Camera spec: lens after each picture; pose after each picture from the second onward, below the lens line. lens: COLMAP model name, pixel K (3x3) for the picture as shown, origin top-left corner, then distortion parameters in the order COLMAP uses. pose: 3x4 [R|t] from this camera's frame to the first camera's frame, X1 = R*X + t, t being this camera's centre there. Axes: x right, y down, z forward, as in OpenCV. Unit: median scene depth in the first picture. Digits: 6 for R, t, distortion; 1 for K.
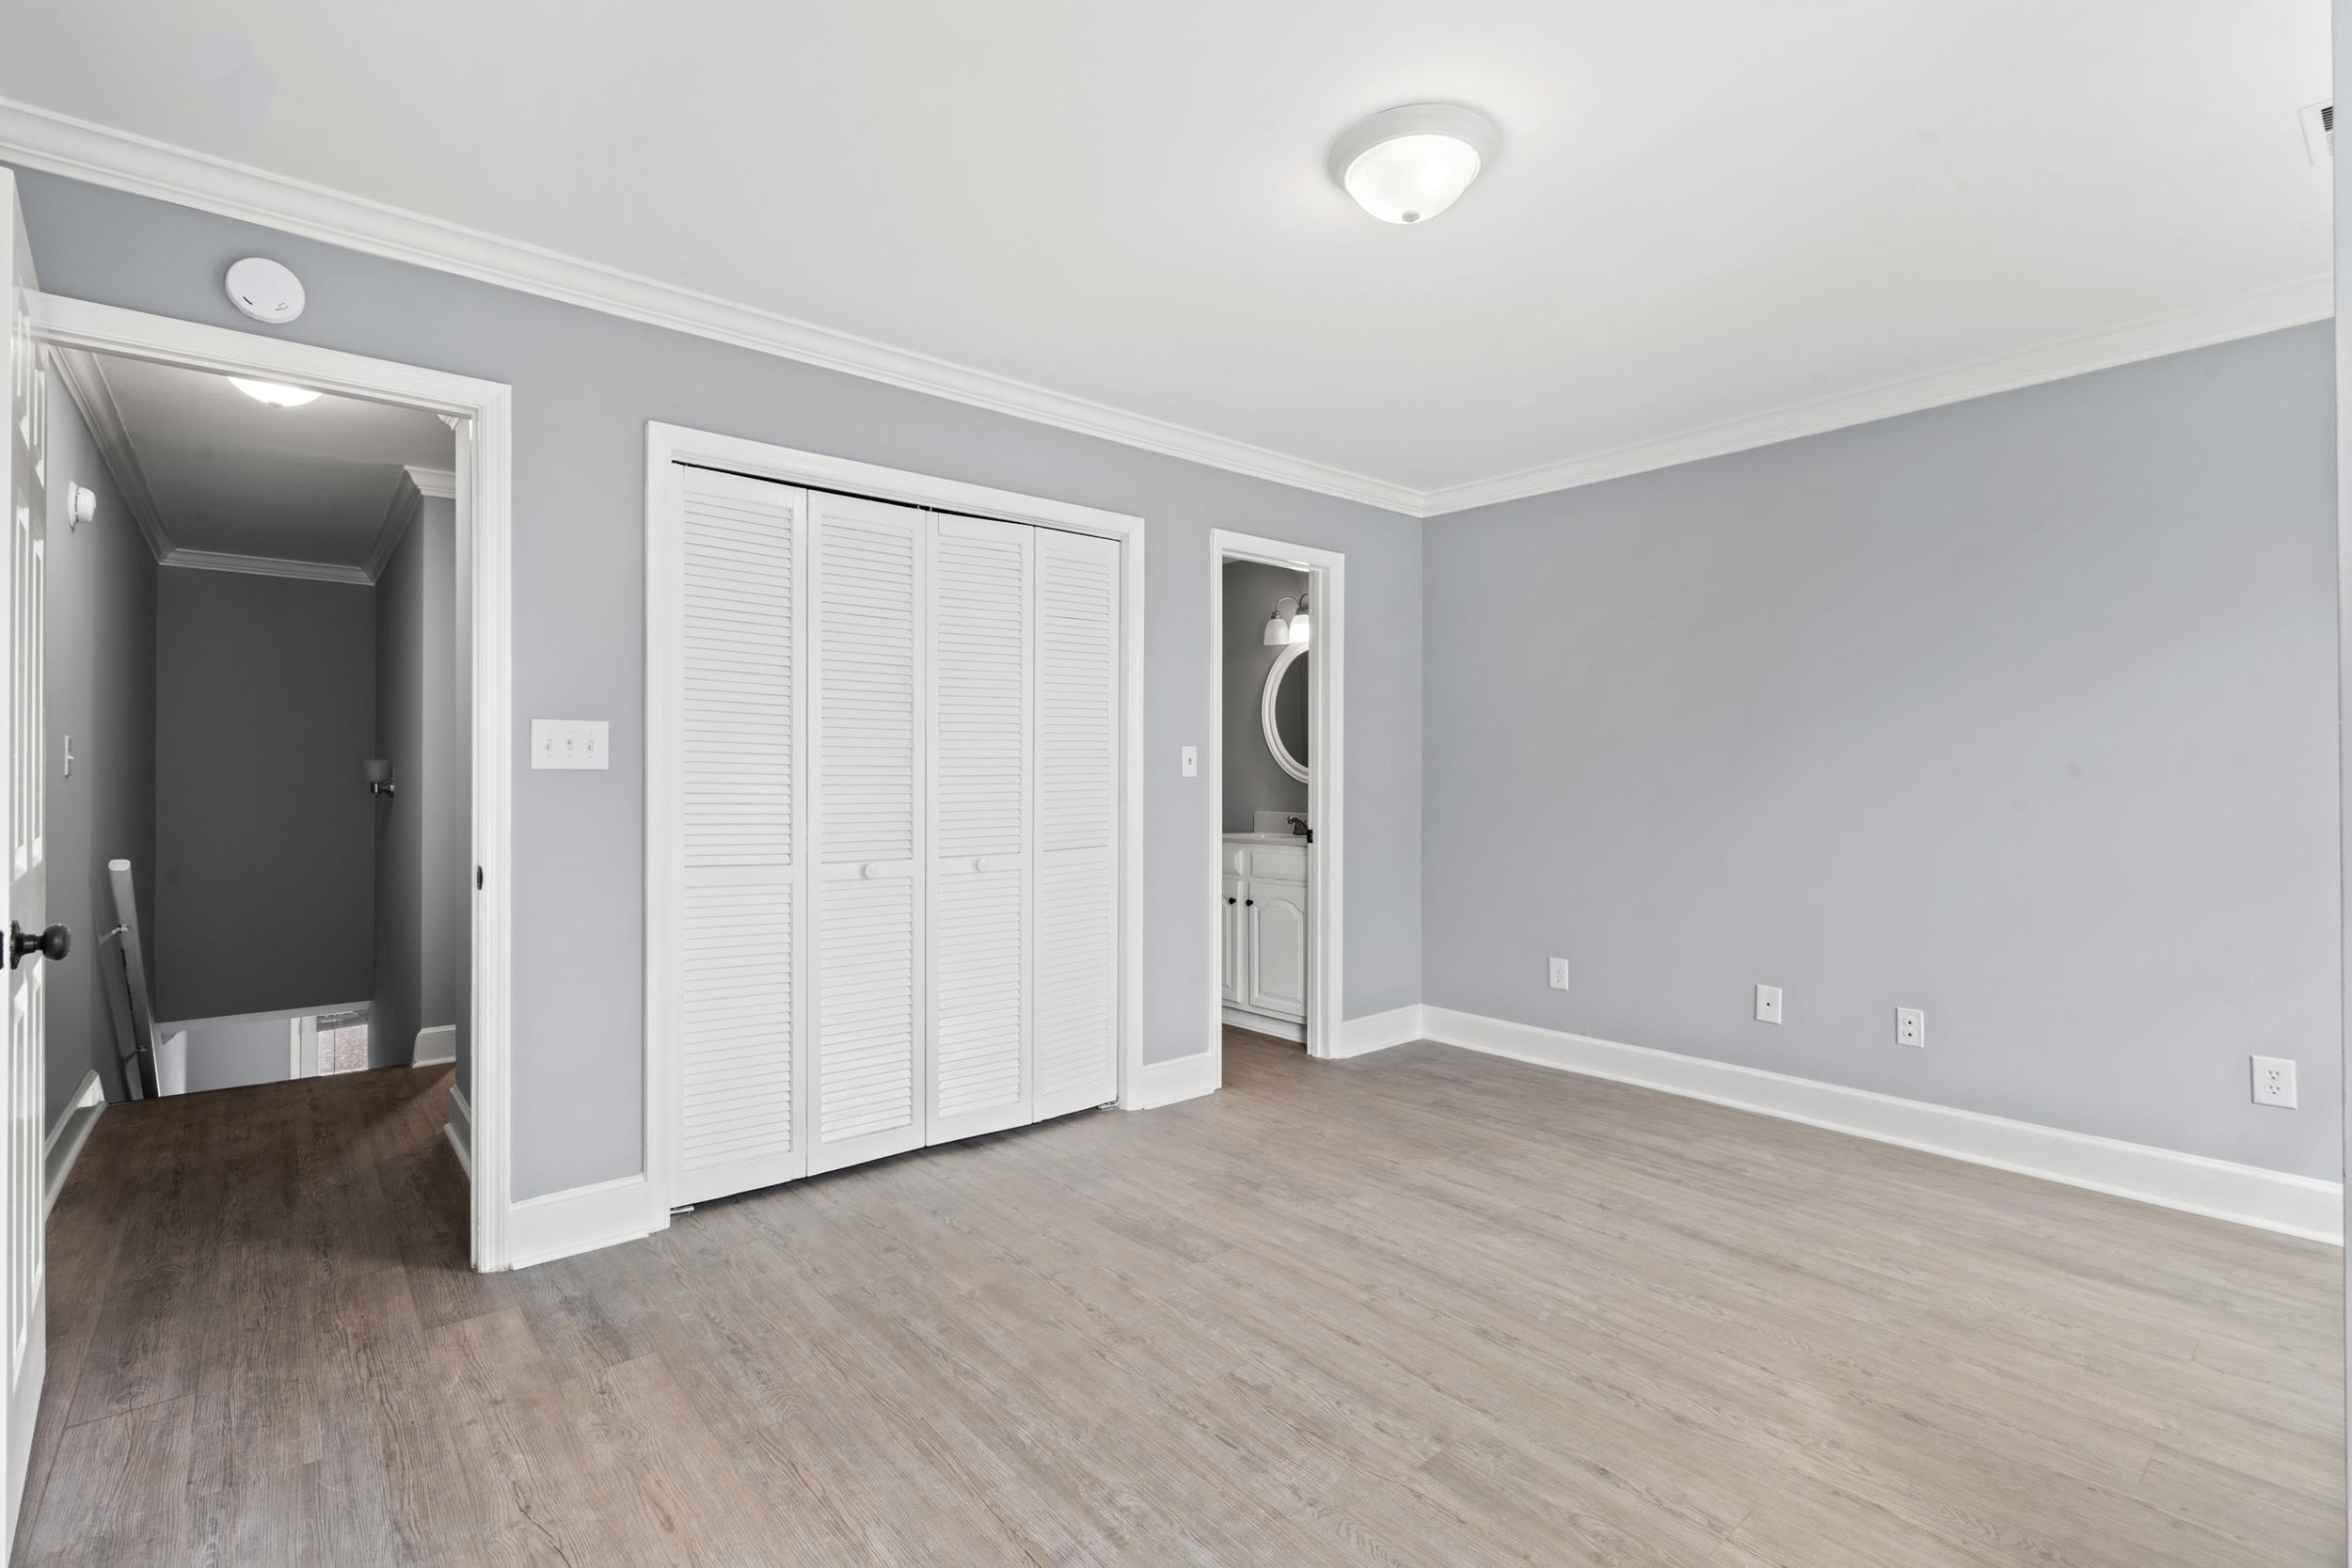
lens RADIAL K [[1064.1, 0, 1178.1], [0, 1064.1, 773.2], [0, 0, 1]] dist [-0.012122, -0.000340]
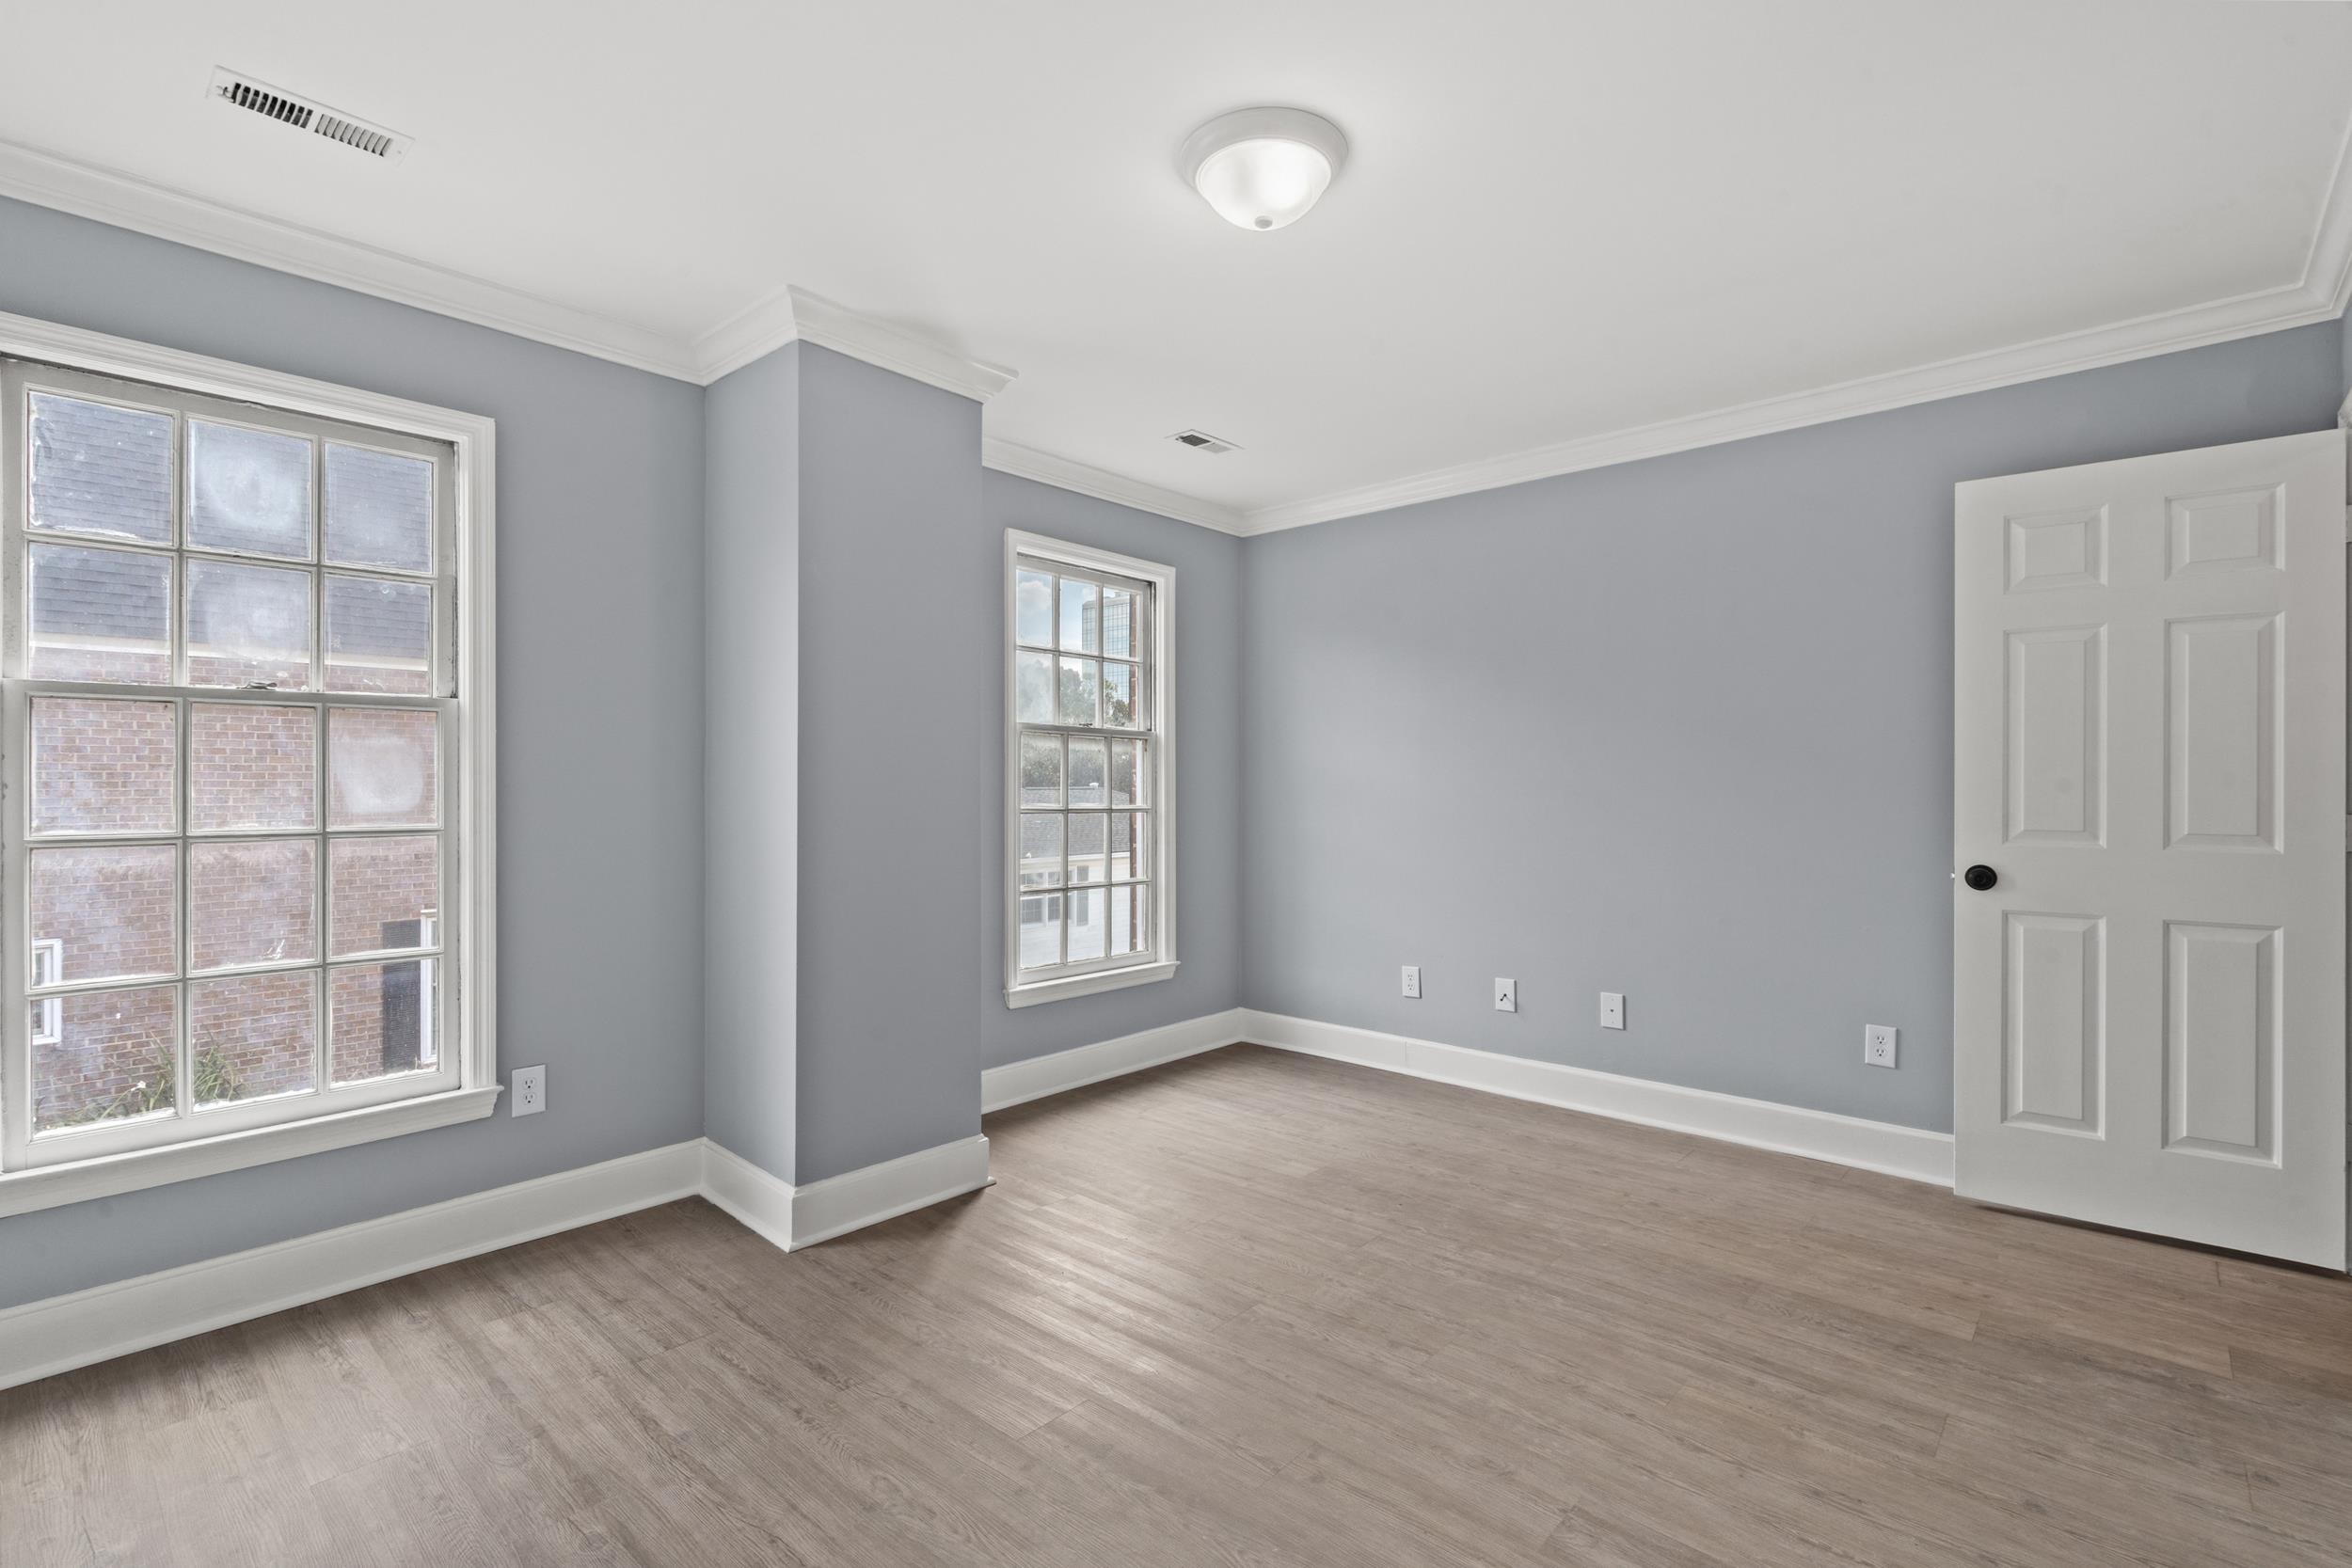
lens RADIAL K [[1087.6, 0, 1160.5], [0, 1087.6, 791.7], [0, 0, 1]] dist [-0.002336, 0.000206]
pose [[-0.992734, 0.000717, -0.120331, 0.396671], [-0.000045, 0.999980, 0.006332, -0.003562], [0.120333, 0.006291, -0.992714, 1.806807]]
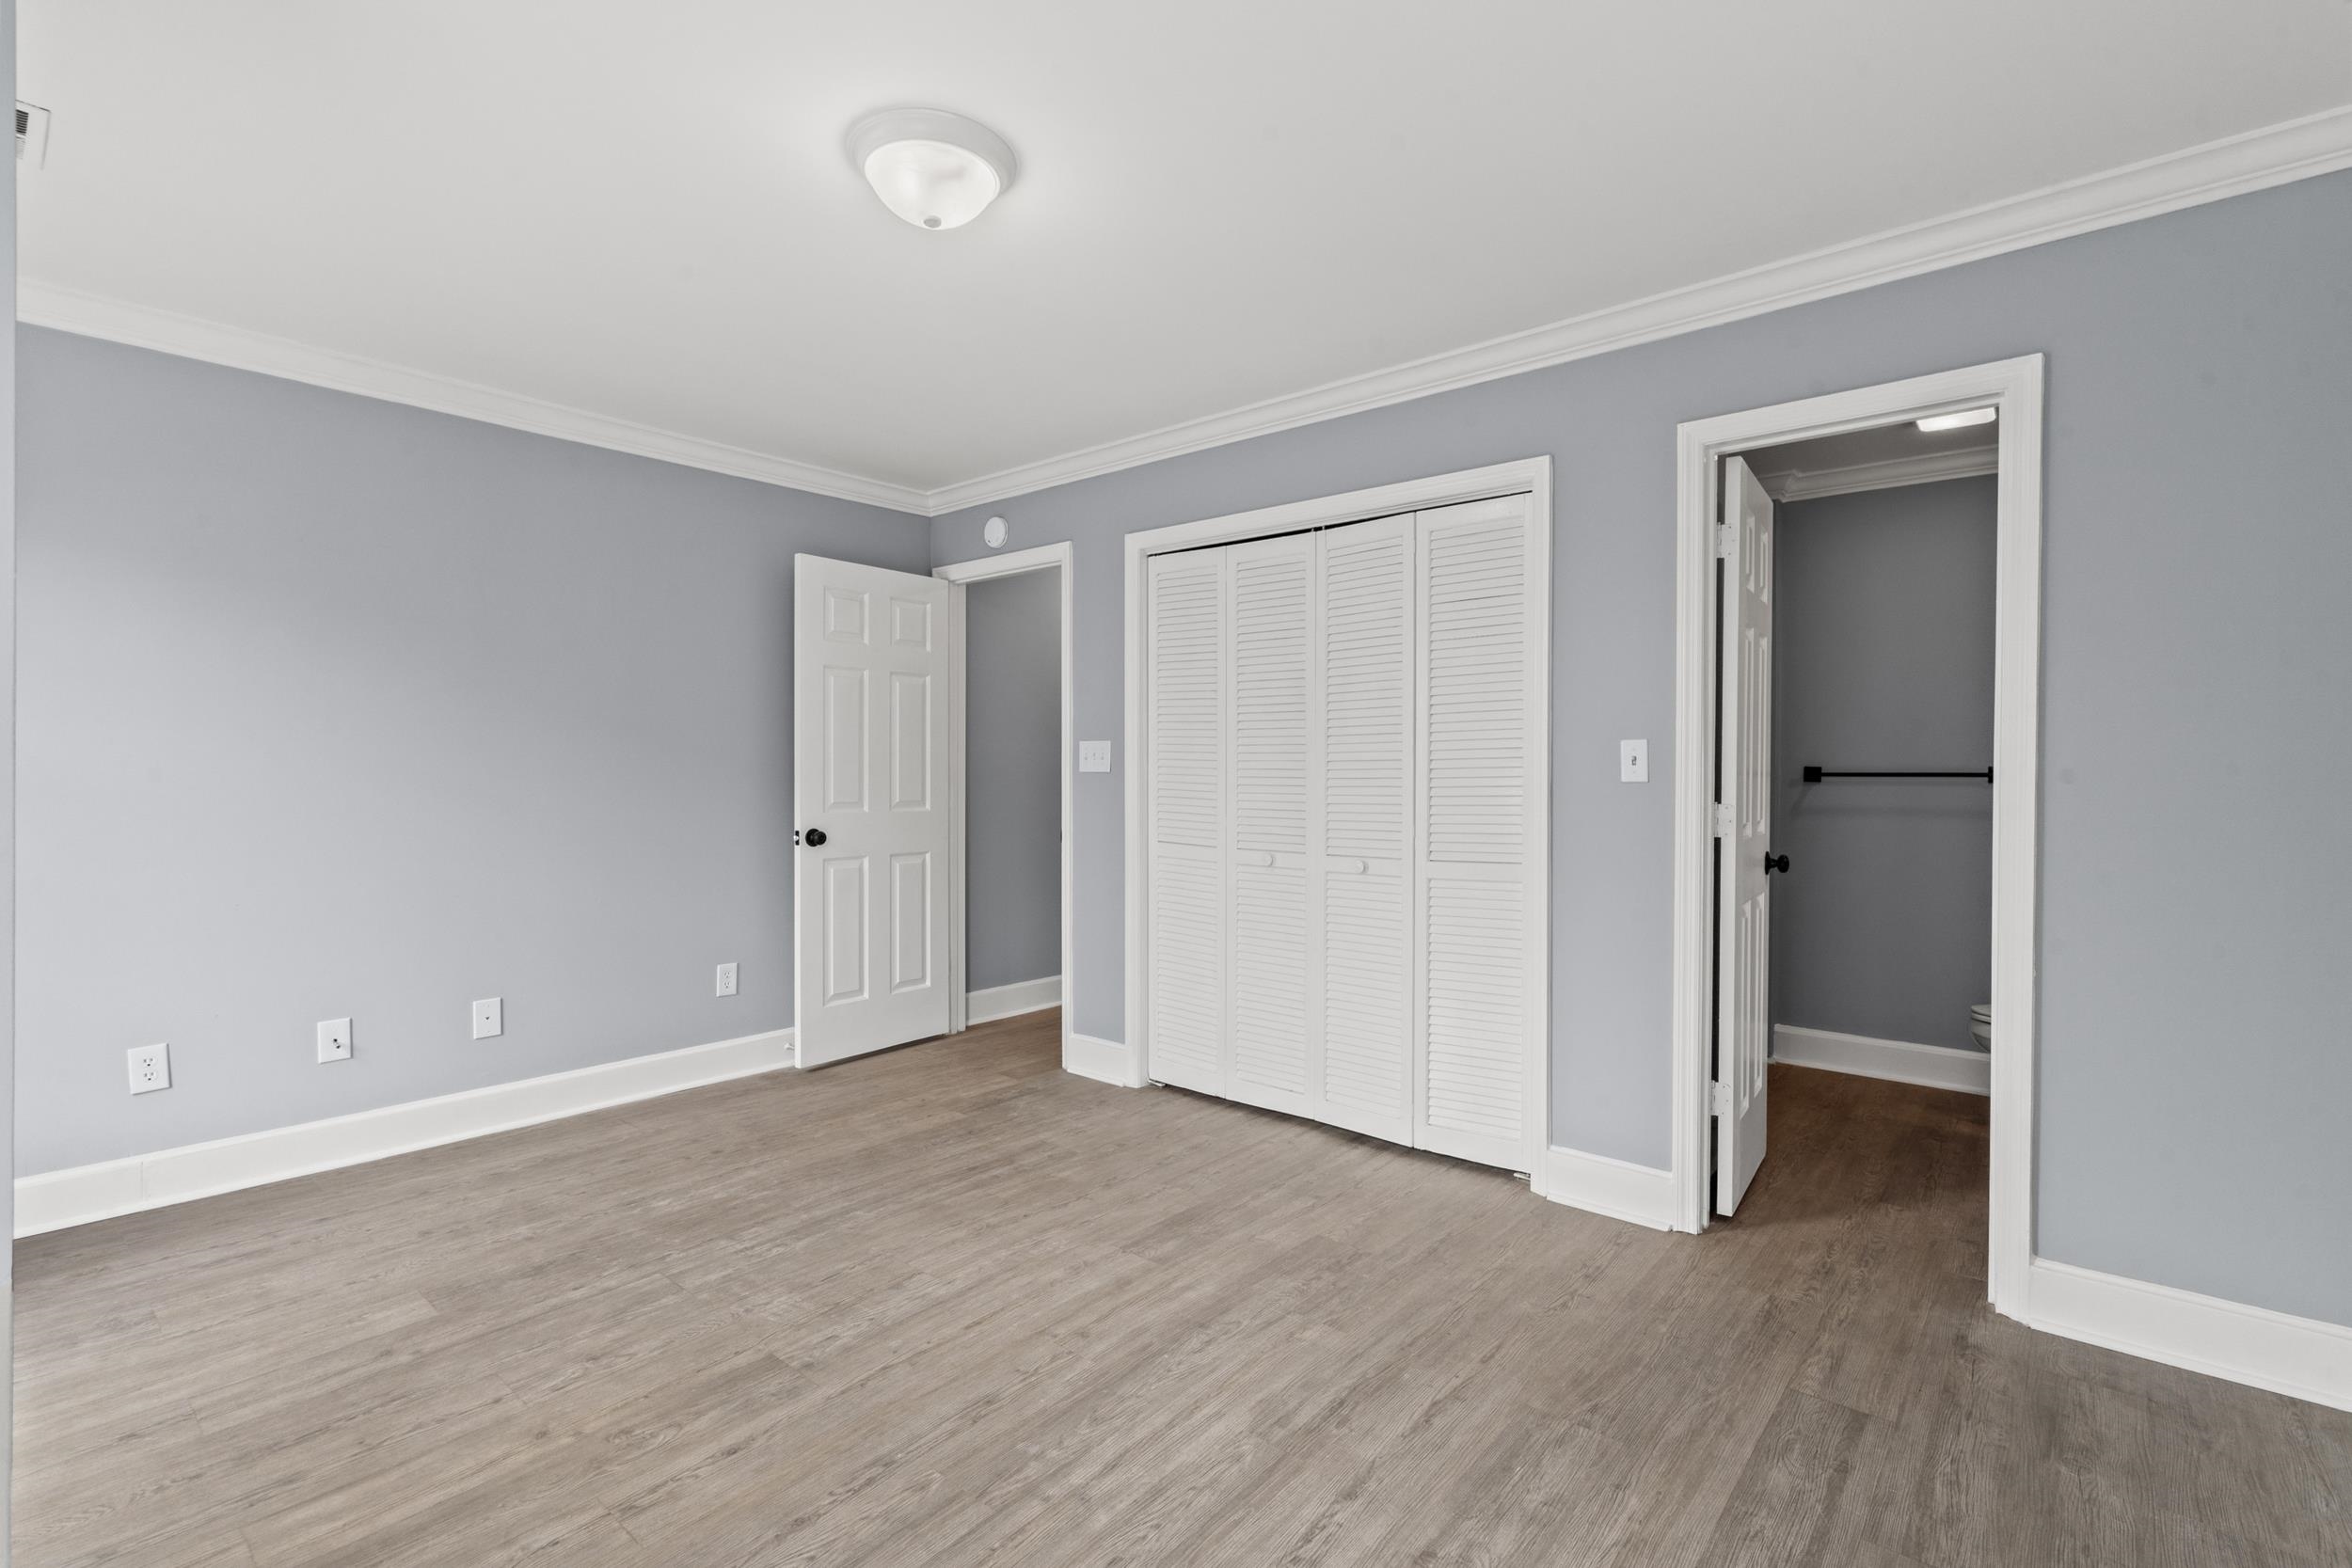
lens RADIAL K [[1078.8, 0, 1182.5], [0, 1078.8, 781.9], [0, 0, 1]] dist [-0.002229, 0.000015]
pose [[0.164128, 0.011568, -0.986371, 1.157203], [-0.000174, 0.999932, 0.011698, -0.008619], [0.986439, -0.001748, 0.164118, 0.966160]]
